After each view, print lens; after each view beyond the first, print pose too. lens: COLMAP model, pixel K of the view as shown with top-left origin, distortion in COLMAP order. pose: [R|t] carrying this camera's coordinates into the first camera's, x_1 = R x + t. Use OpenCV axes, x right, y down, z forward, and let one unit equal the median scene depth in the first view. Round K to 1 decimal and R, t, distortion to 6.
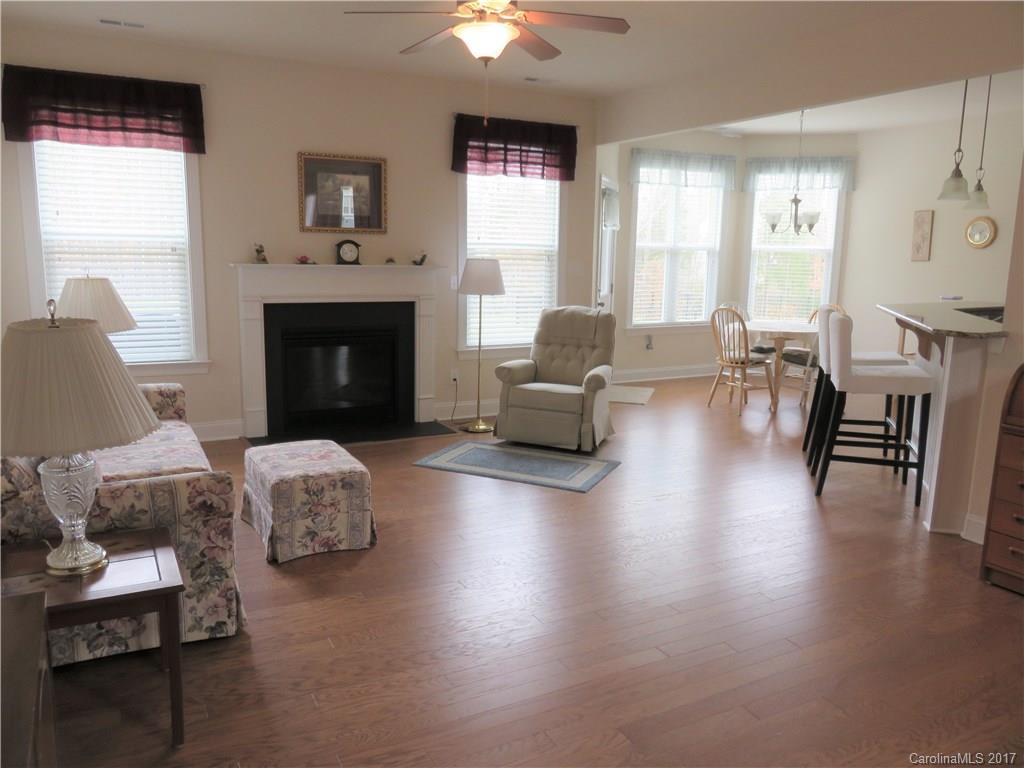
lens RADIAL K [[763.3, 0, 512.0], [0, 763.3, 384.0], [0, 0, 1]] dist [-0.012495, -0.004584]
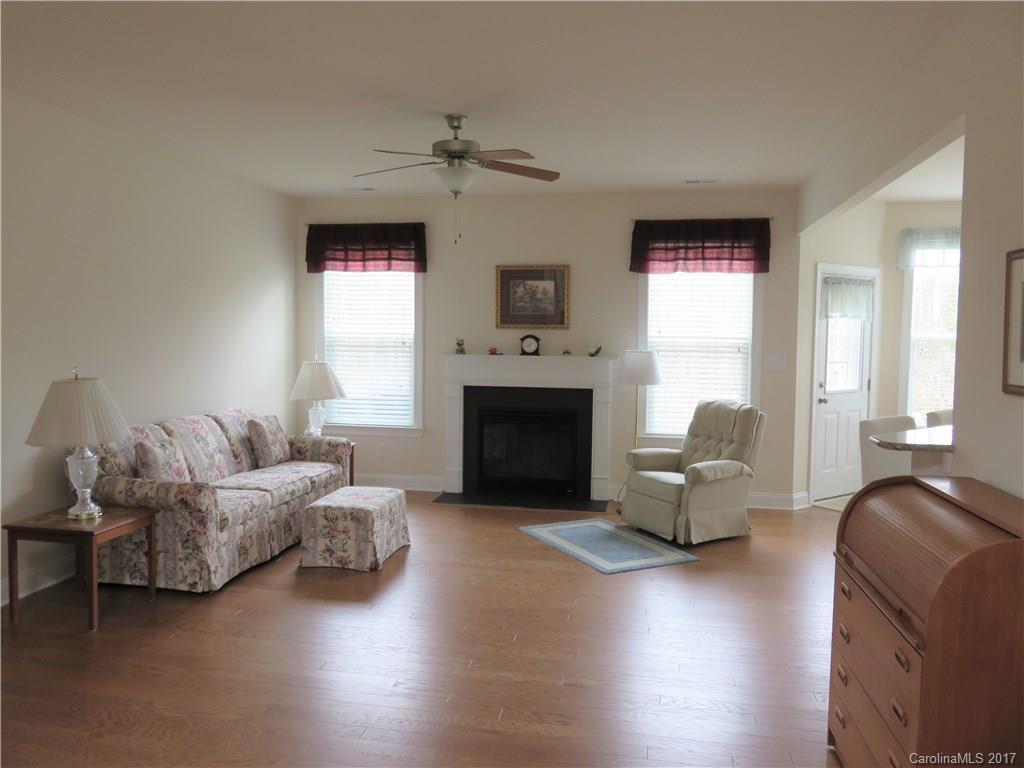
lens RADIAL K [[763.3, 0, 512.0], [0, 763.3, 384.0], [0, 0, 1]] dist [-0.012495, -0.004584]
pose [[0.784890, 0.028231, -0.618991, 0.532818], [-0.104937, 0.990588, -0.087882, -0.006747], [0.610685, 0.133933, 0.780465, 0.072216]]
